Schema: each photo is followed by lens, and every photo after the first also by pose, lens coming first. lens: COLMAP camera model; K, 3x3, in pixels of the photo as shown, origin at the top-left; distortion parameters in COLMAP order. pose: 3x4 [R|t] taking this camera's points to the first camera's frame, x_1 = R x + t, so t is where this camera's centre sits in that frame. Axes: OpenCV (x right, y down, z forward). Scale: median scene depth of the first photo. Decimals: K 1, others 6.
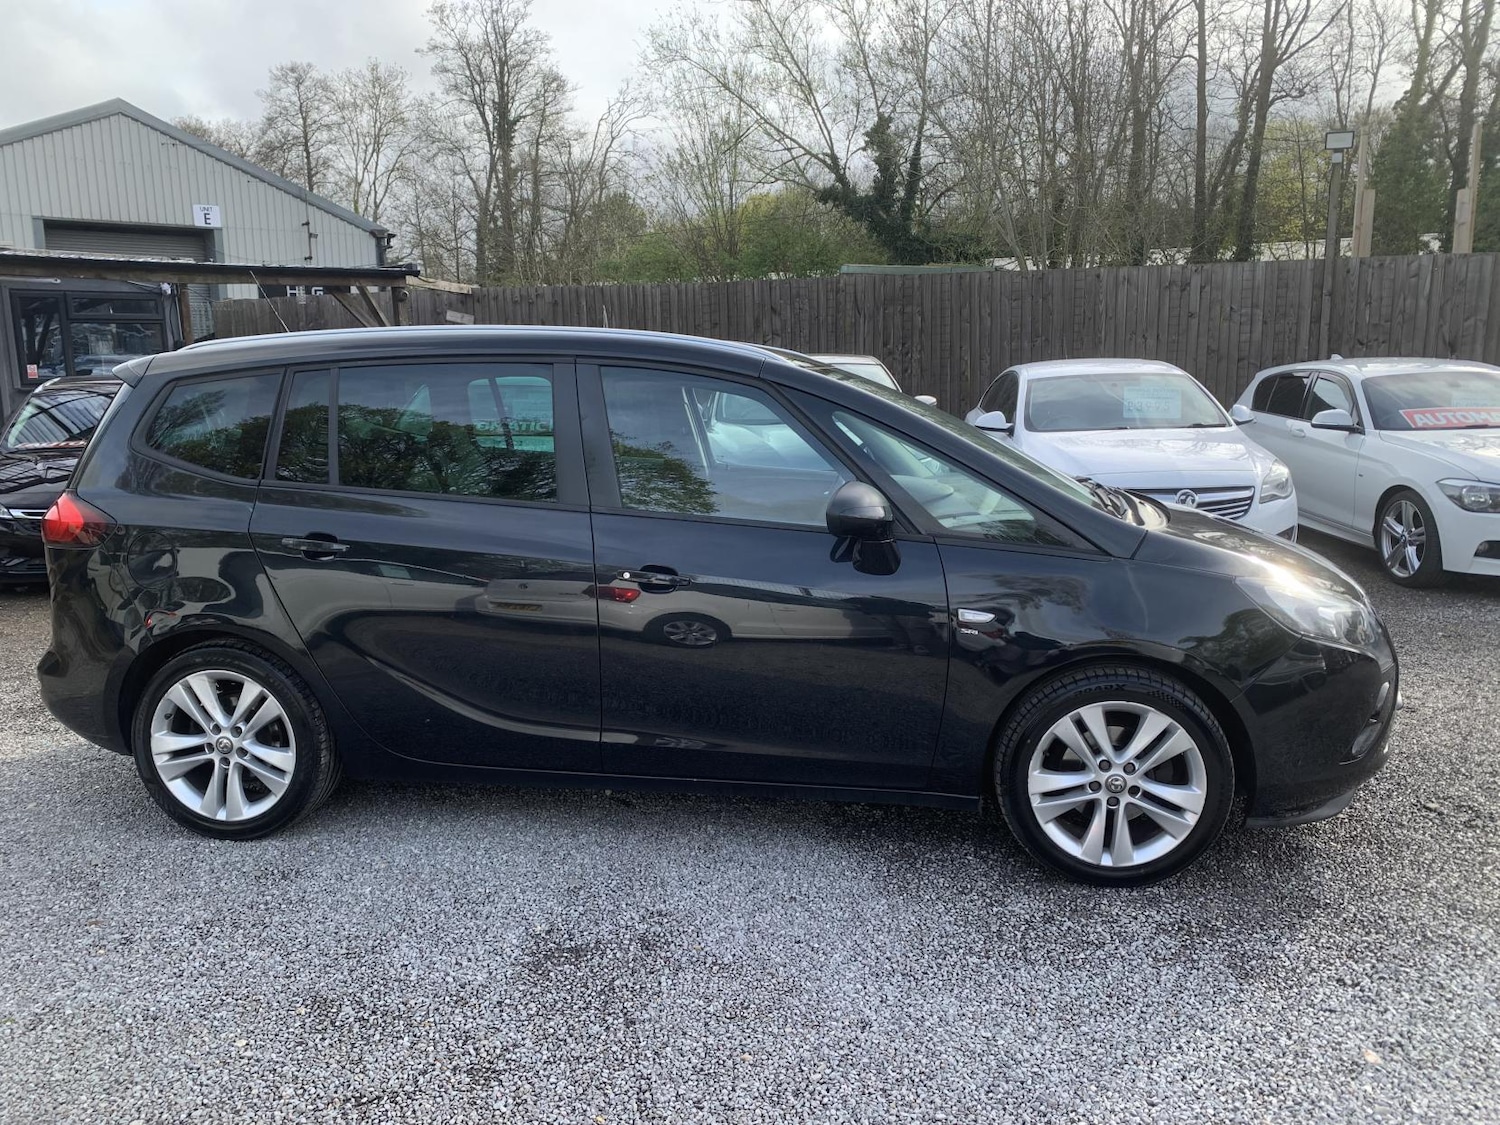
lens RADIAL K [[1149.4, 0, 739.5], [0, 1149.4, 565.7], [0, 0, 1]] dist [0.009595, -0.011636]
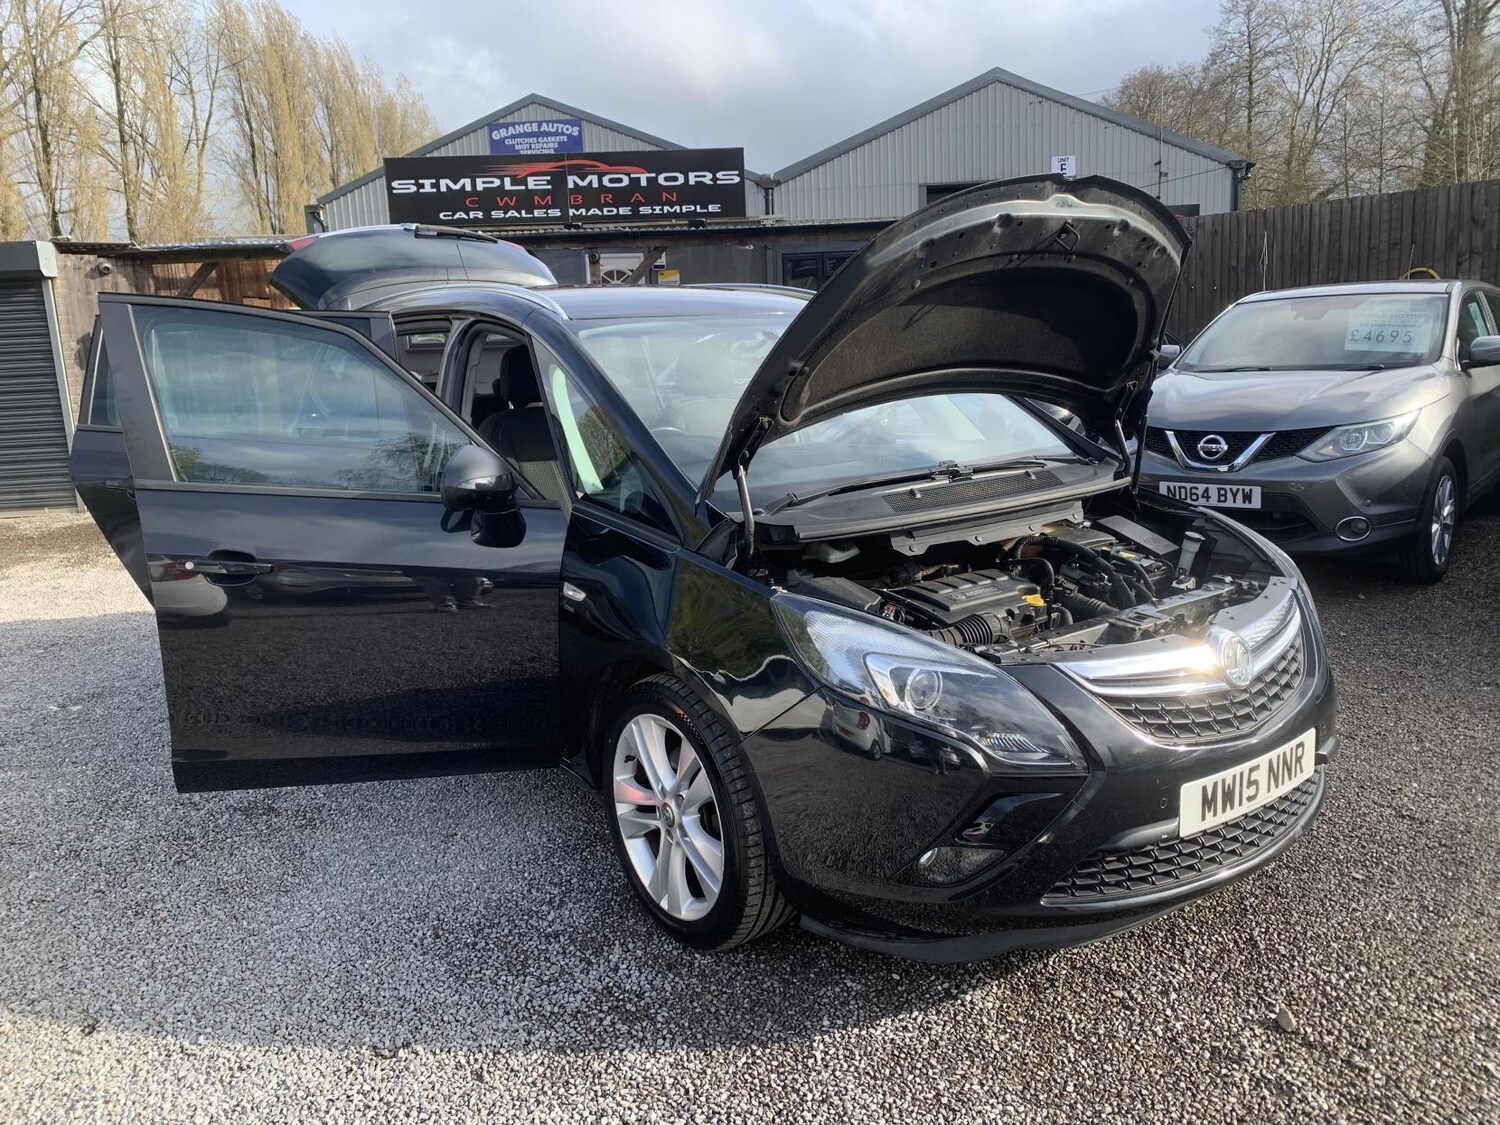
lens RADIAL K [[1149.4, 0, 736.4], [0, 1149.4, 543.8], [0, 0, 1]] dist [0.009595, -0.011636]
pose [[0.699496, 0.119307, -0.704608, 0.109367], [-0.097346, 0.992683, 0.071445, -0.007831], [0.707976, 0.018615, 0.705991, 0.052963]]
